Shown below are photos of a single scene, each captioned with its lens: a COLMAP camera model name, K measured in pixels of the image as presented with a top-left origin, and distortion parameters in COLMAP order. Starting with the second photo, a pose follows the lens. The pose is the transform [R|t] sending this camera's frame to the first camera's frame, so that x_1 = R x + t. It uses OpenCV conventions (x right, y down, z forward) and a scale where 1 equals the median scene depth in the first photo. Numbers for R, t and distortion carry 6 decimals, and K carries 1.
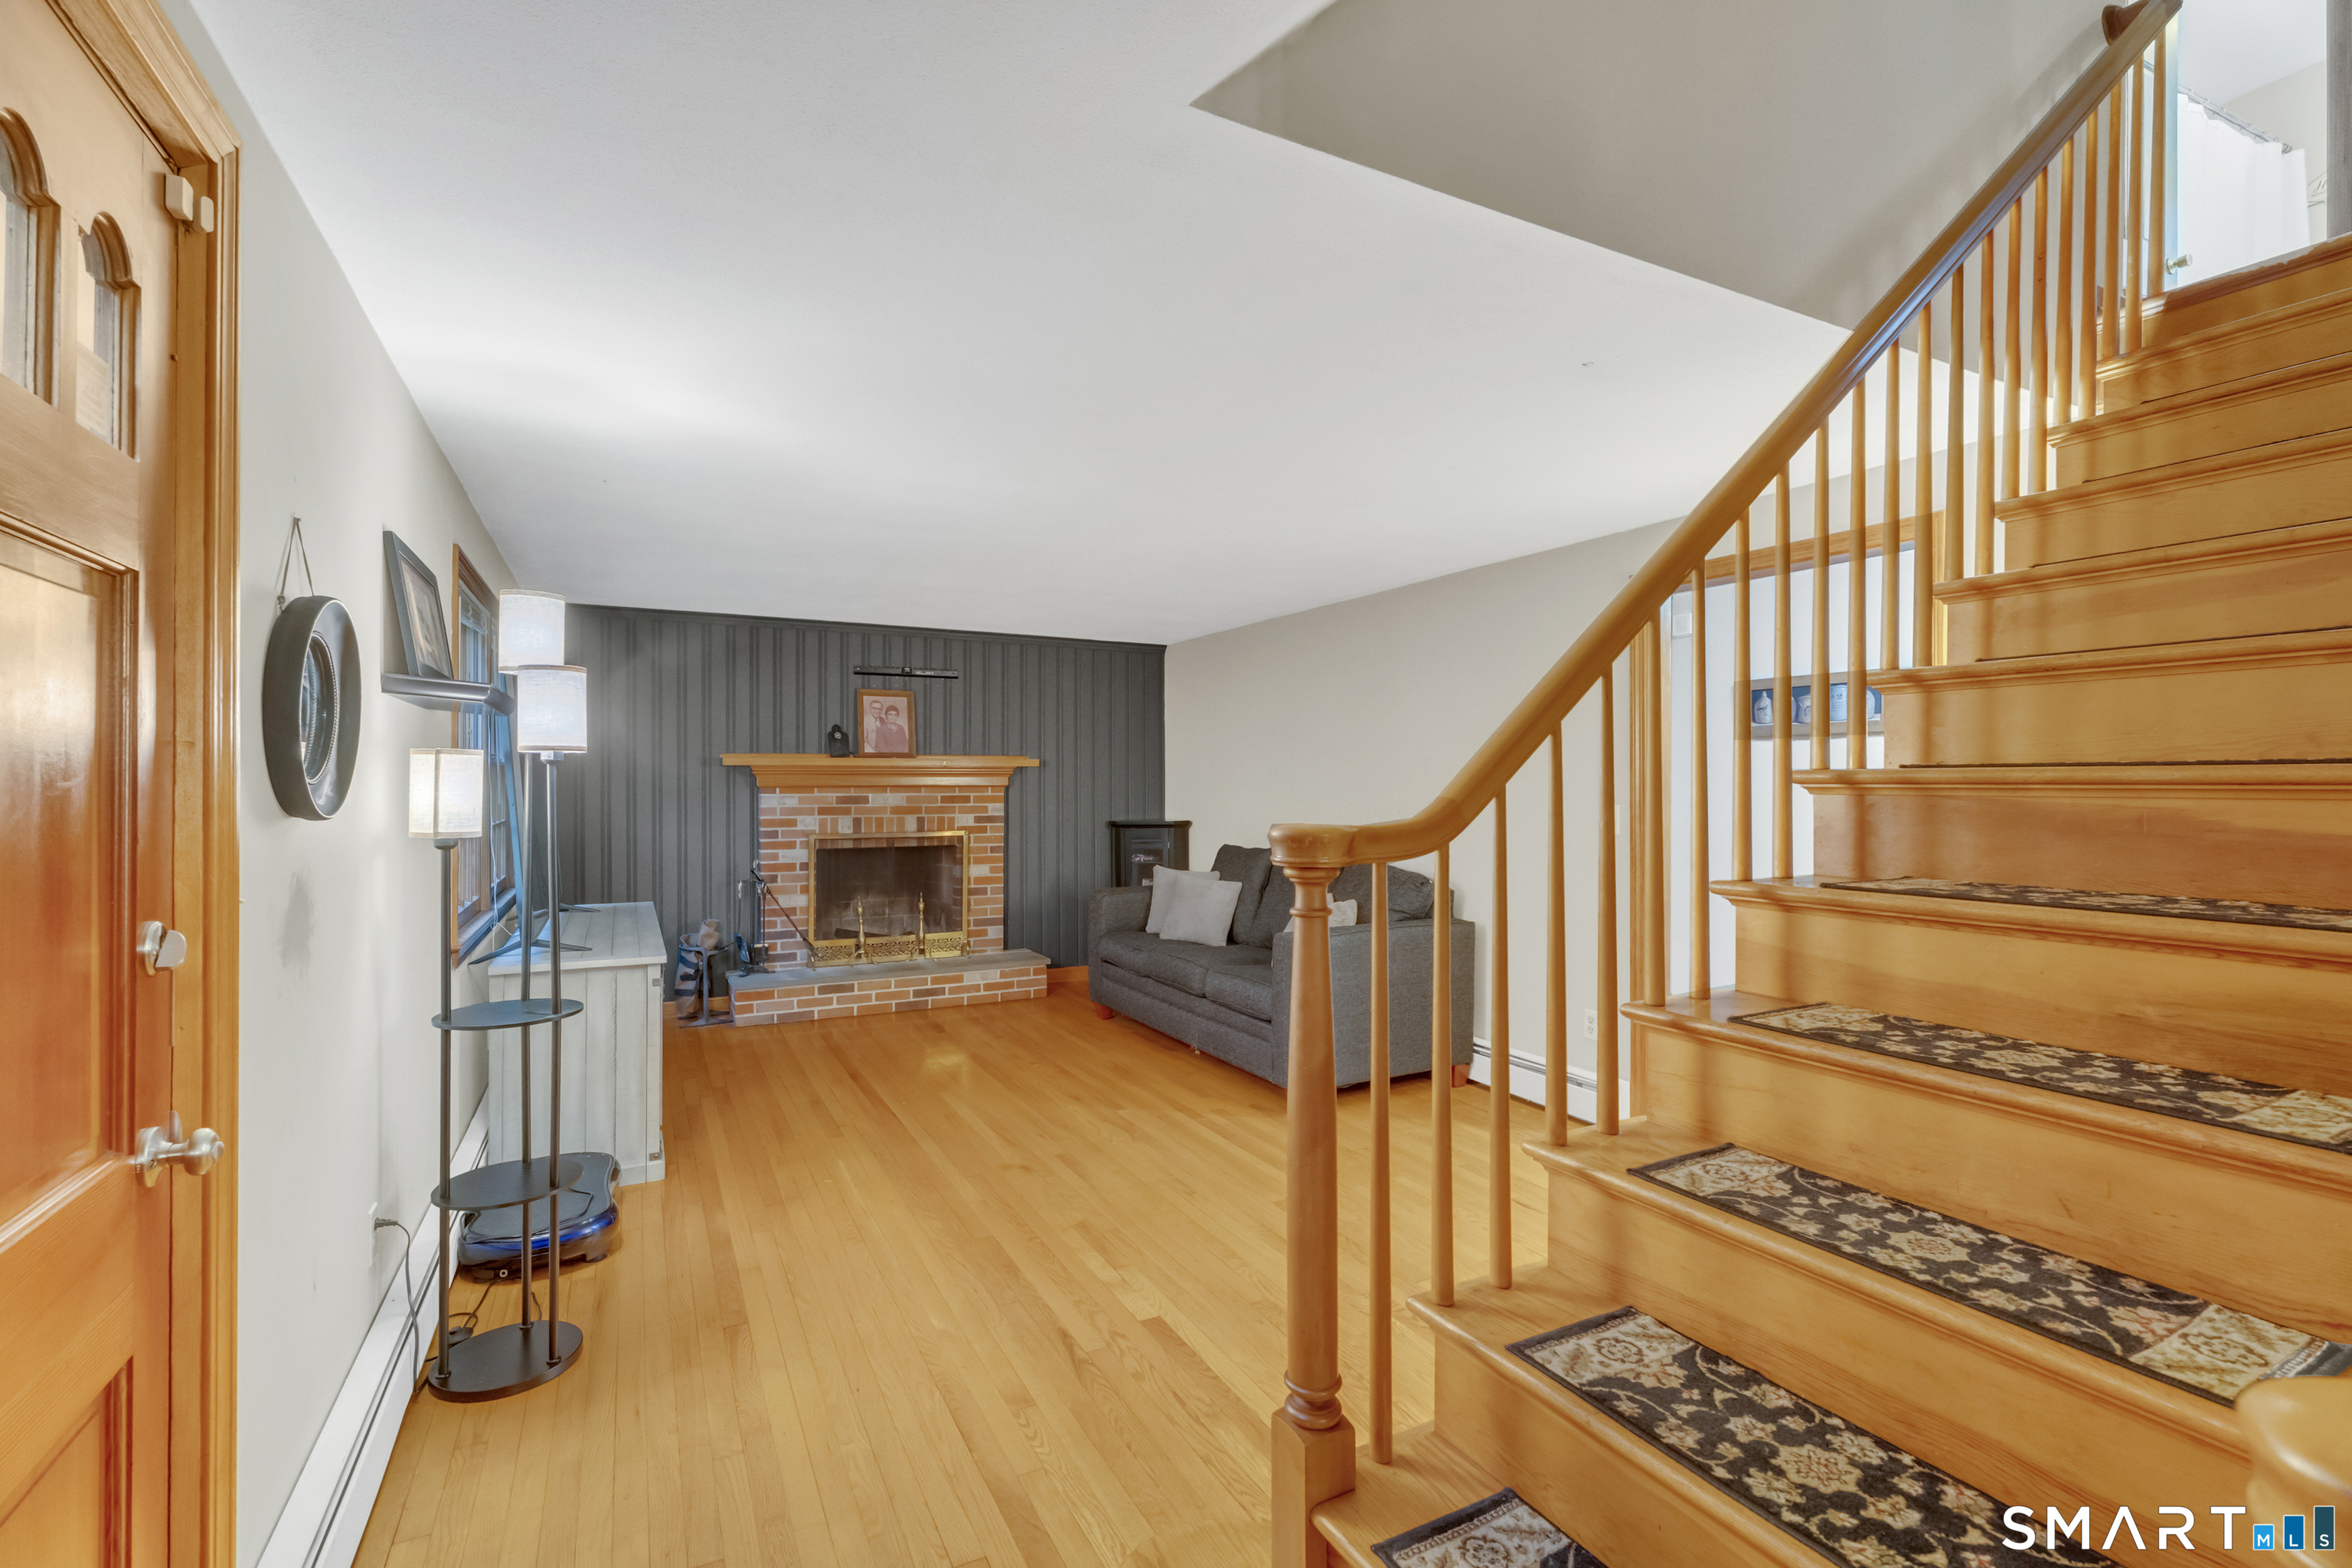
lens RADIAL K [[1050.5, 0, 1158.5], [0, 1050.5, 785.8], [0, 0, 1]] dist [-0.000653, -0.000074]
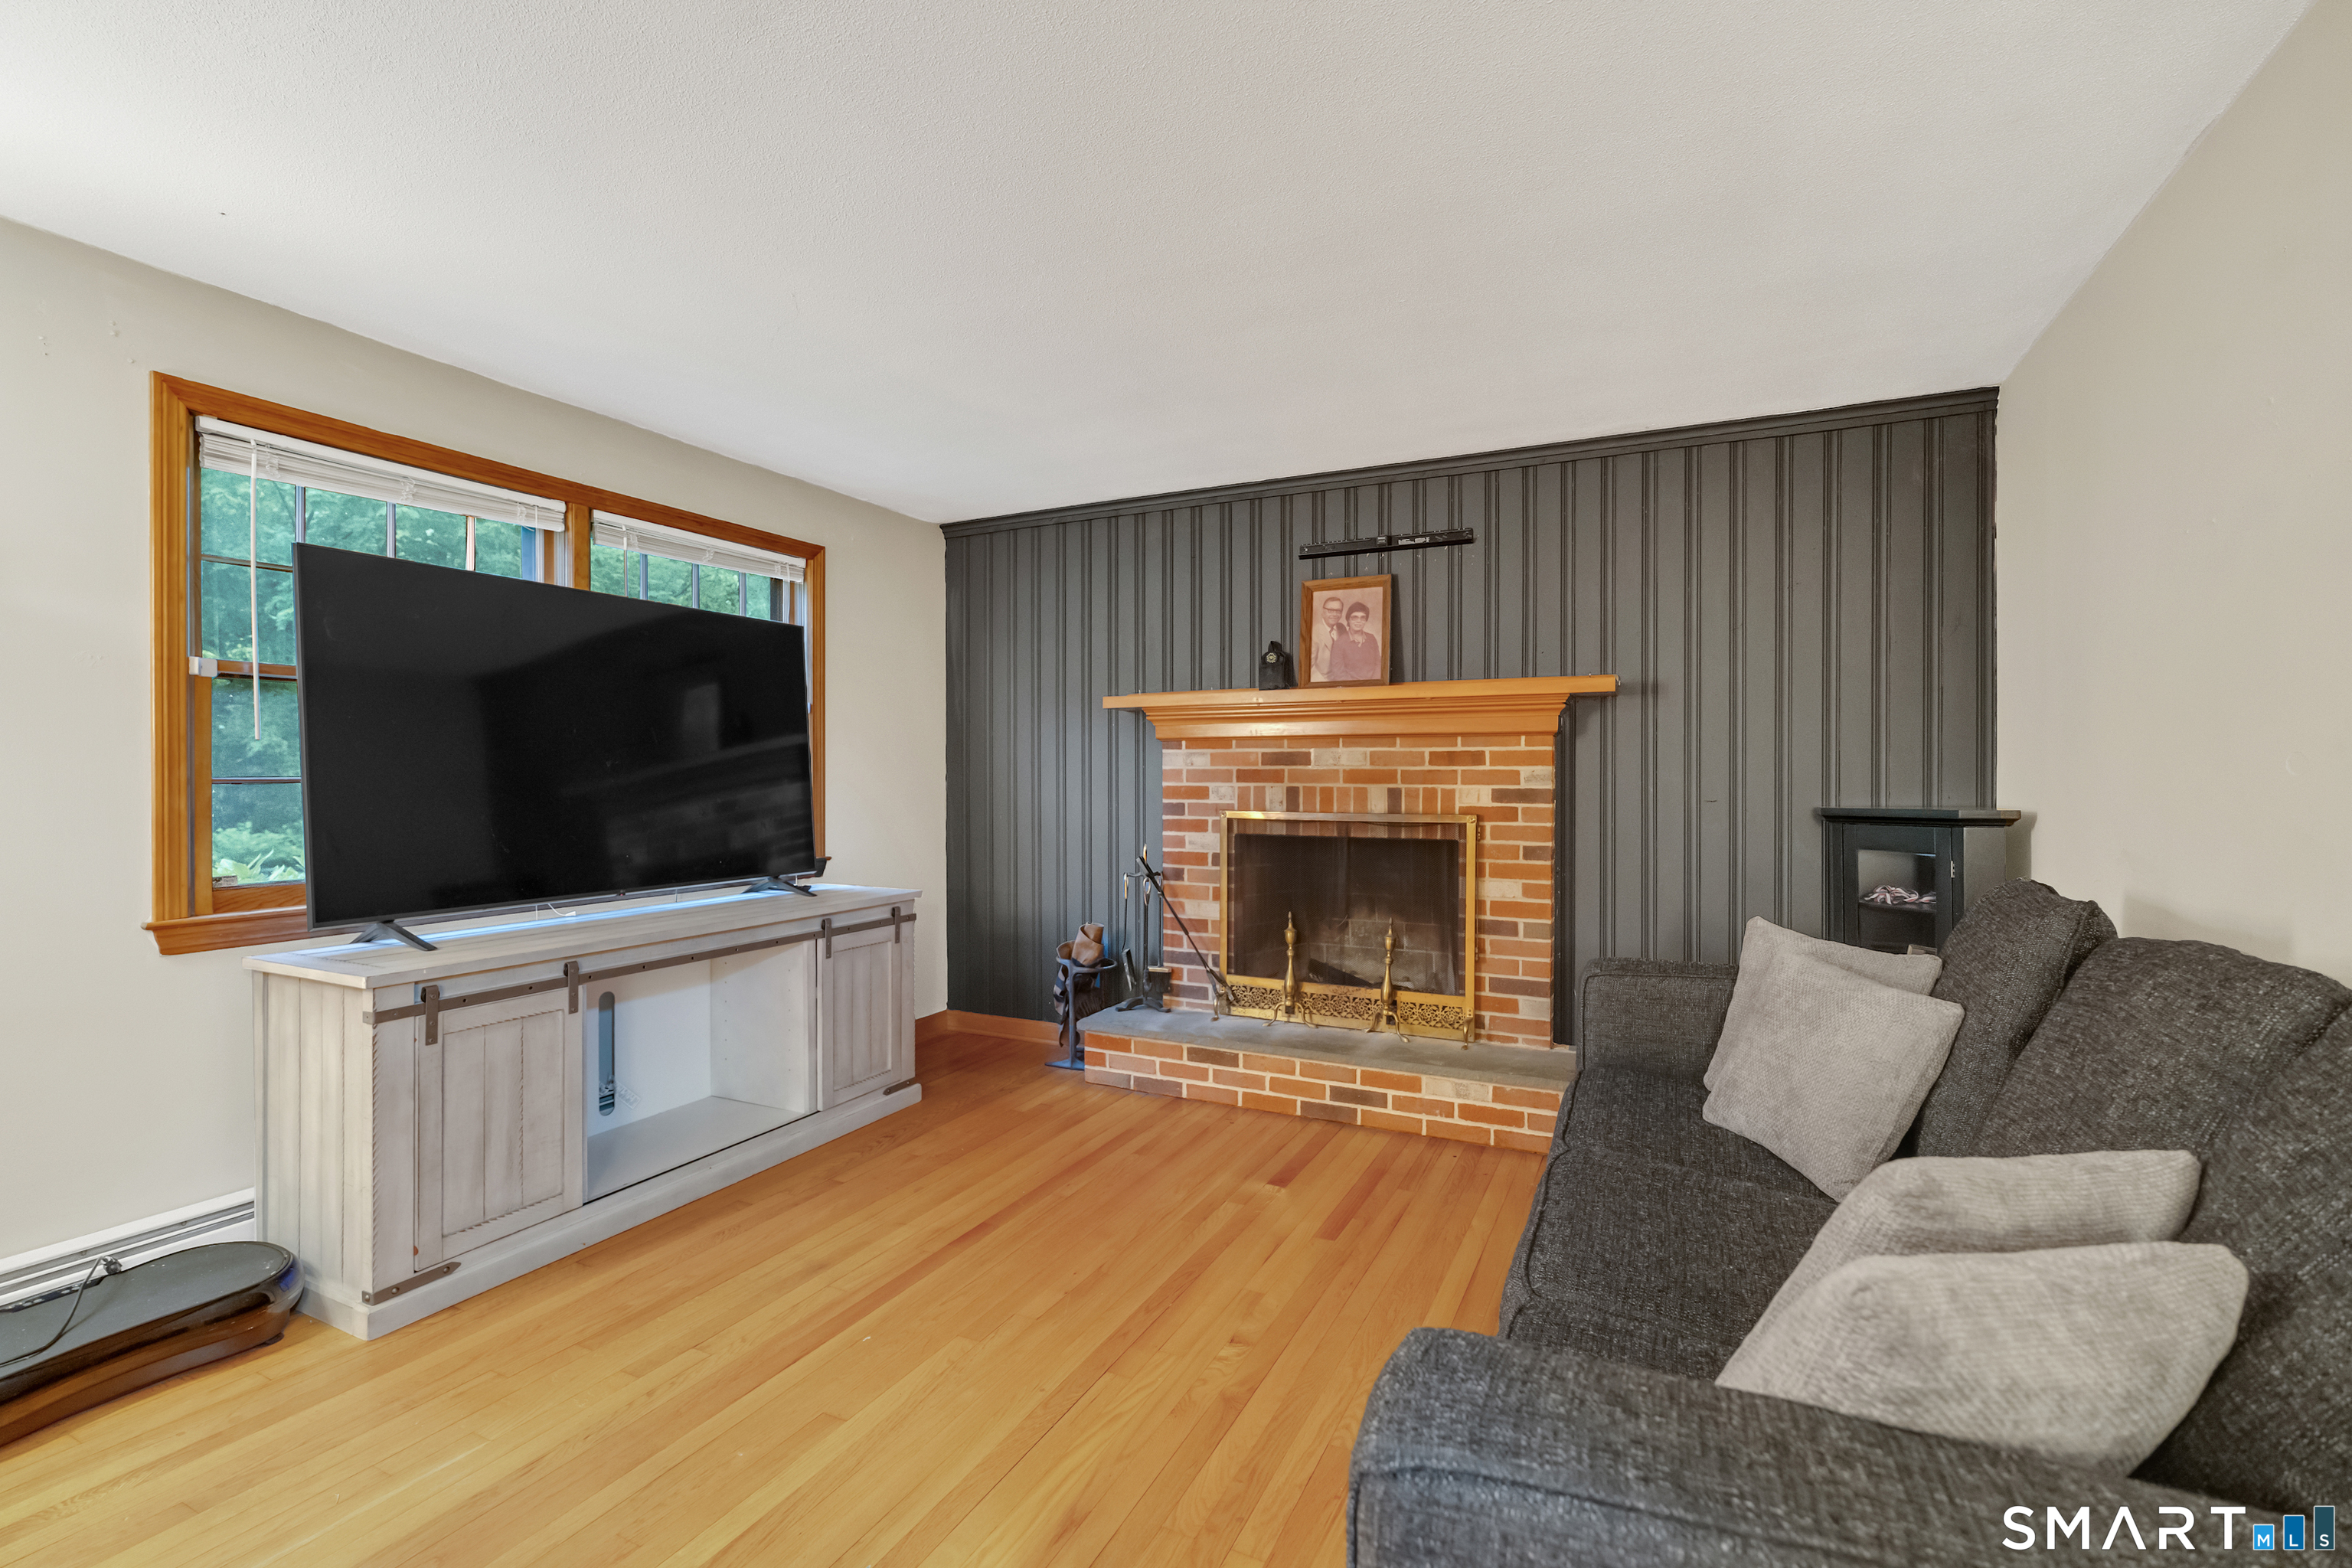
lens RADIAL K [[1036.3, 0, 1168.1], [0, 1036.3, 782.0], [0, 0, 1]] dist [-0.003260, 0.000212]
pose [[0.595337, 0.006445, -0.803450, 0.166840], [-0.003768, 0.999979, 0.005230, 0.024765], [0.803467, -0.000086, 0.595349, 0.583370]]
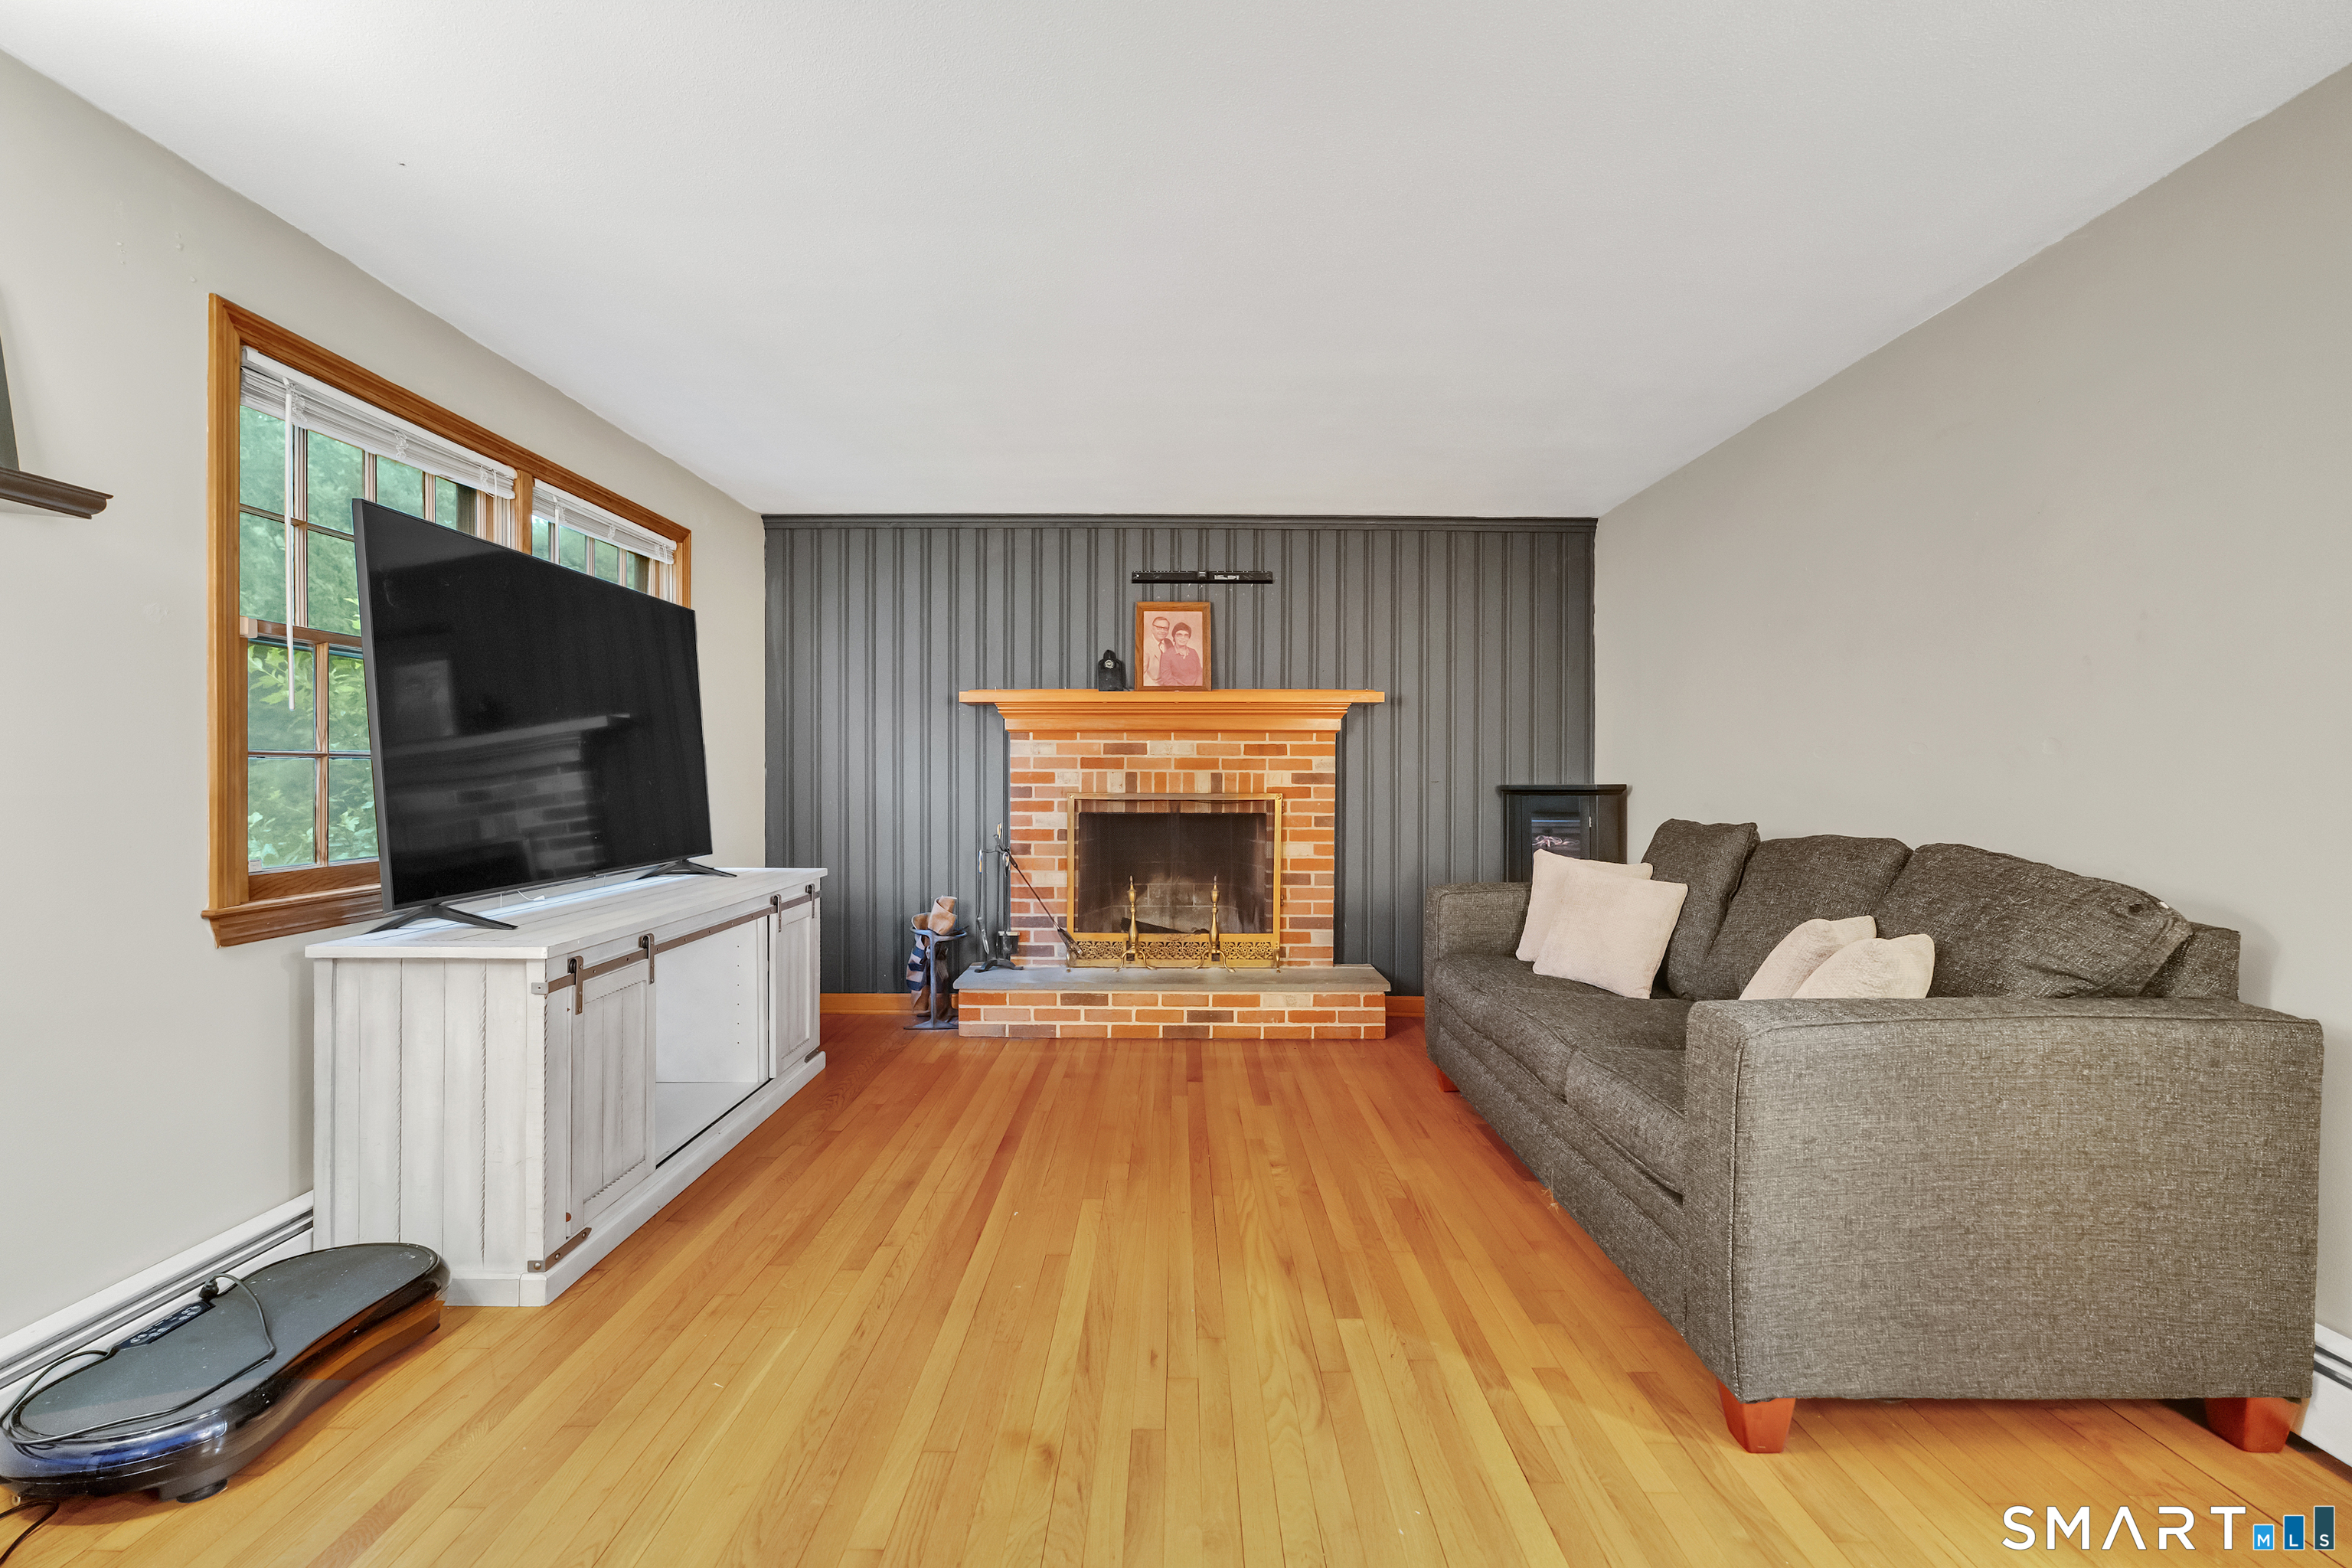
lens RADIAL K [[1036.3, 0, 1168.1], [0, 1036.3, 782.0], [0, 0, 1]] dist [-0.003260, 0.000212]
pose [[0.888460, 0.006765, -0.458904, 0.078222], [-0.005092, 0.999975, 0.004884, 0.033970], [0.458926, -0.002002, 0.888472, 0.359245]]
